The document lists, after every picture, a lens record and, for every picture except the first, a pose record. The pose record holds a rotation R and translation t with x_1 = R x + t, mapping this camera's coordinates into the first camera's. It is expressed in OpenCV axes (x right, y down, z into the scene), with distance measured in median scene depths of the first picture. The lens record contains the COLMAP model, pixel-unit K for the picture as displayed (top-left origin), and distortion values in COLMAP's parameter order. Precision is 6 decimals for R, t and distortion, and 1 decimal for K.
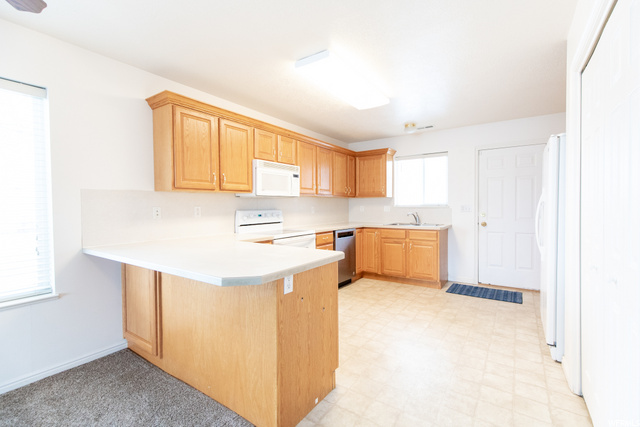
lens RADIAL K [[289.1, 0, 319.9], [0, 289.1, 209.7], [0, 0, 1]] dist [0.007651, -0.002097]
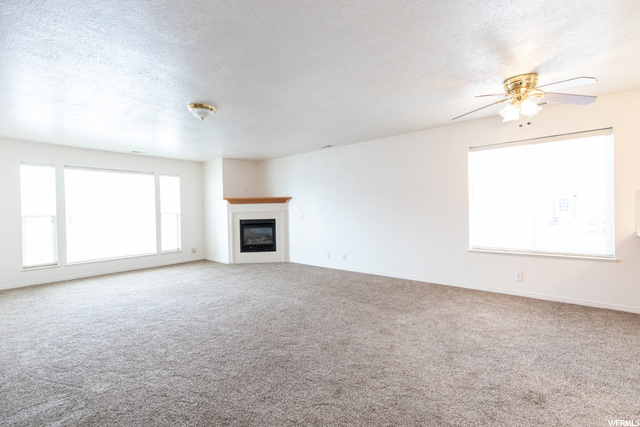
lens RADIAL K [[289.1, 0, 325.3], [0, 289.1, 216.4], [0, 0, 1]] dist [0.007651, -0.002097]
pose [[-0.088360, 0.033038, -0.995541, 0.381270], [0.006375, 0.999448, 0.032602, 0.001627], [0.996068, -0.003466, -0.088522, -0.201045]]
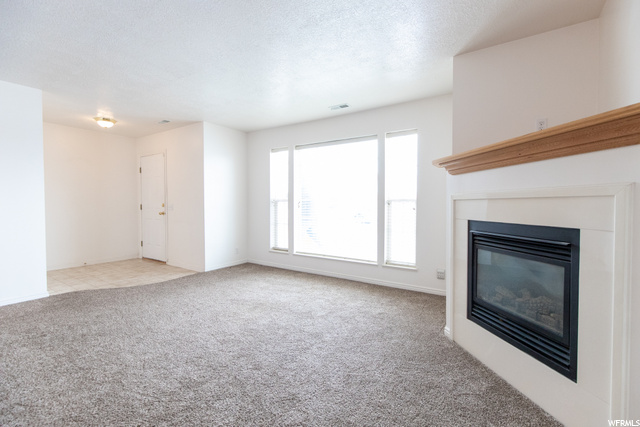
lens RADIAL K [[289.1, 0, 319.9], [0, 289.1, 208.8], [0, 0, 1]] dist [0.007651, -0.002097]
pose [[-0.999904, 0.008841, -0.010665, -0.847750], [0.008485, 0.999420, 0.032983, 0.027050], [0.010950, 0.032889, -0.999399, -0.279623]]
